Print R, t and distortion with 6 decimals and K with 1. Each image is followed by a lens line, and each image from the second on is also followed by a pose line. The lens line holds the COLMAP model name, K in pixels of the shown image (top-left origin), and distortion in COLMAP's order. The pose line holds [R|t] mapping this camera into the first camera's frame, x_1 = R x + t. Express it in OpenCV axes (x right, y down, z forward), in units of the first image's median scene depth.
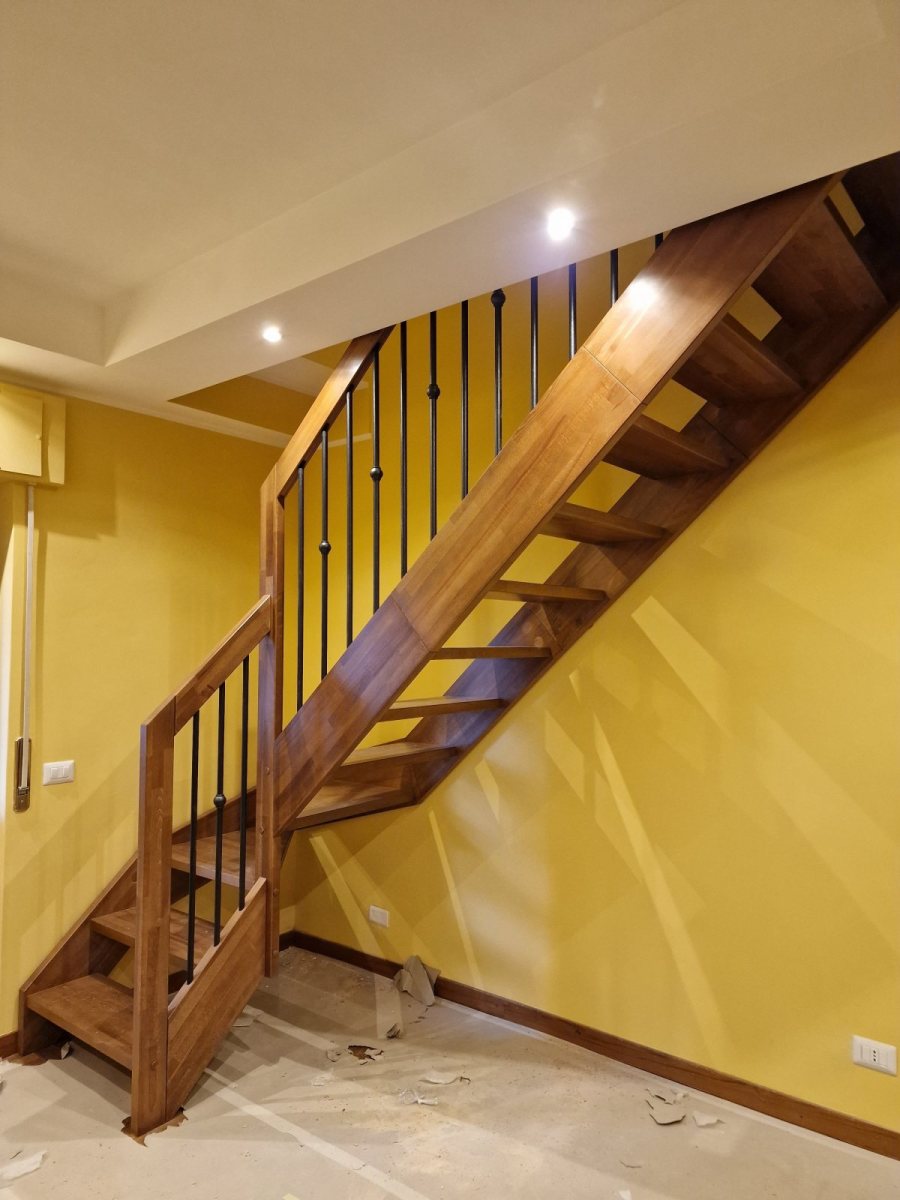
lens RADIAL K [[801.4, 0, 450.0], [0, 801.4, 600.0], [0, 0, 1]] dist [0.087601, -0.066840]
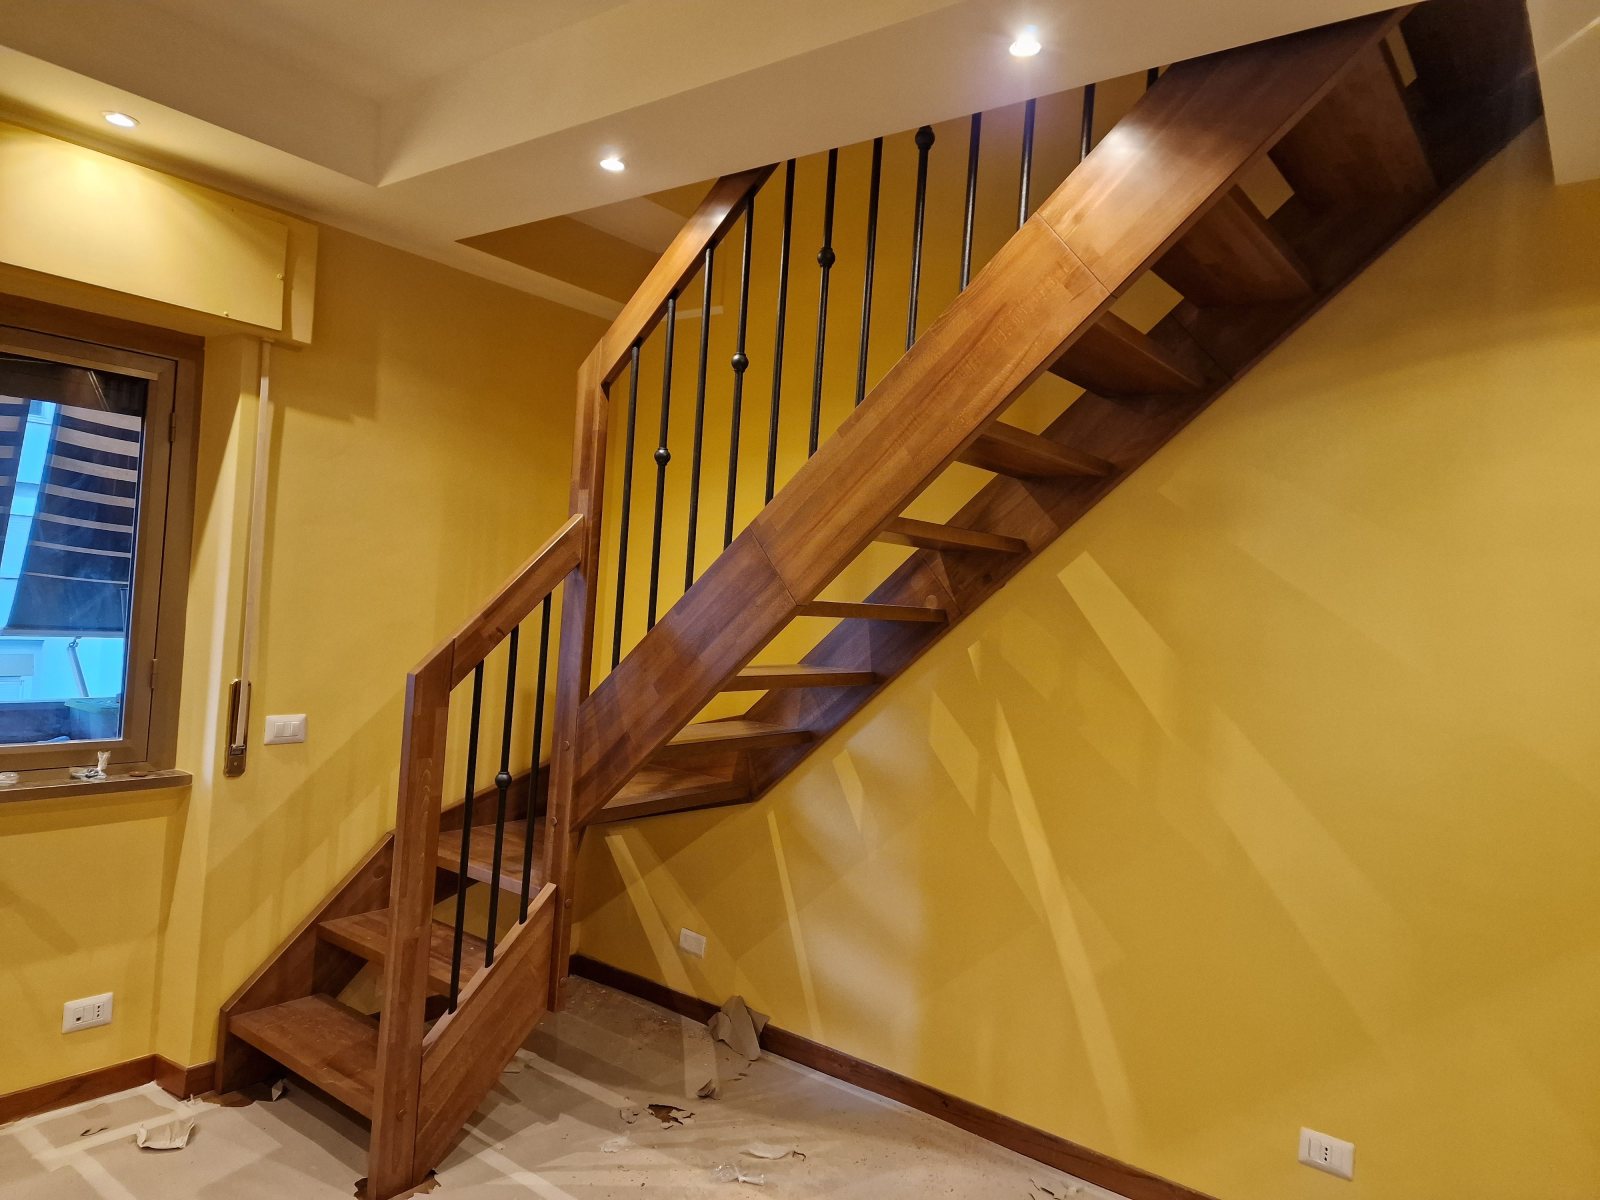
lens RADIAL K [[1068.5, 0, 809.5], [0, 1068.5, 583.9], [0, 0, 1]] dist [0.087601, -0.066840]
pose [[0.997123, 0.069802, 0.029555, -0.040092], [-0.070994, 0.996617, 0.041409, 0.002159], [-0.026565, -0.043388, 0.998705, -0.008047]]
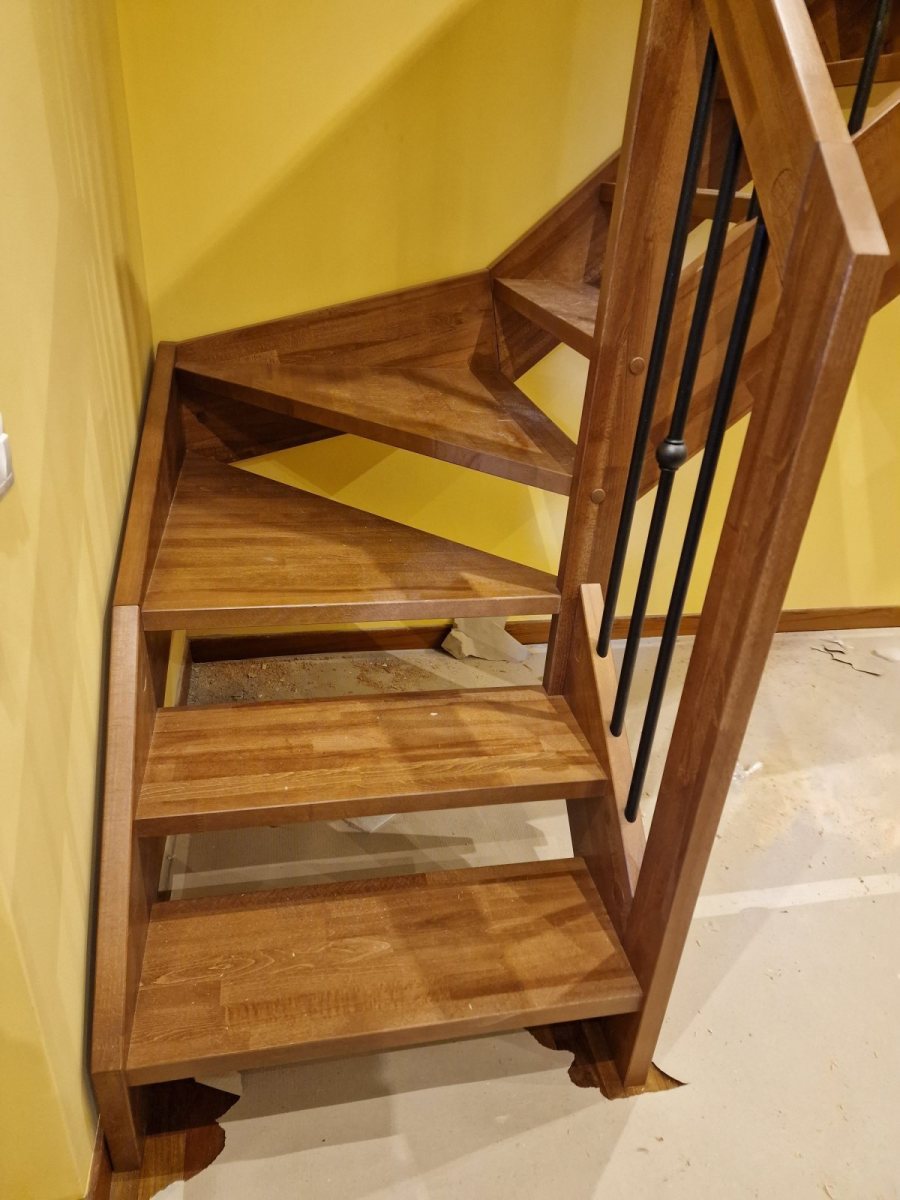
lens RADIAL K [[801.4, 0, 450.0], [0, 801.4, 600.0], [0, 0, 1]] dist [0.087601, -0.066840]
pose [[0.643464, -0.323928, 0.693560, -0.637271], [-0.107252, 0.858960, 0.500684, 0.128302], [-0.757926, -0.396557, 0.517968, 0.840842]]
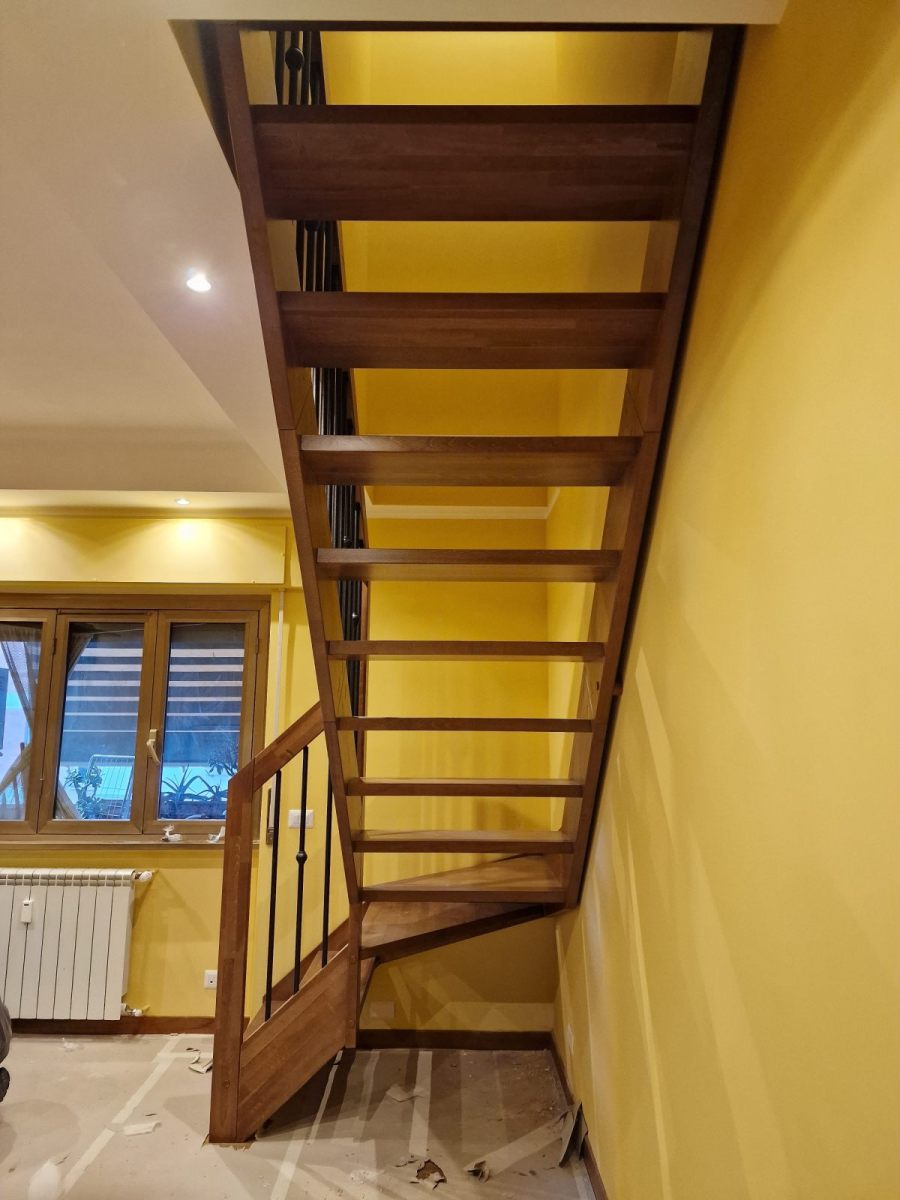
lens RADIAL K [[801.4, 0, 450.0], [0, 801.4, 600.0], [0, 0, 1]] dist [0.087601, -0.066840]
pose [[0.620231, -0.110318, -0.776623, 0.720574], [0.034892, 0.992961, -0.113183, 0.031864], [0.783643, 0.043102, 0.619714, 0.454096]]
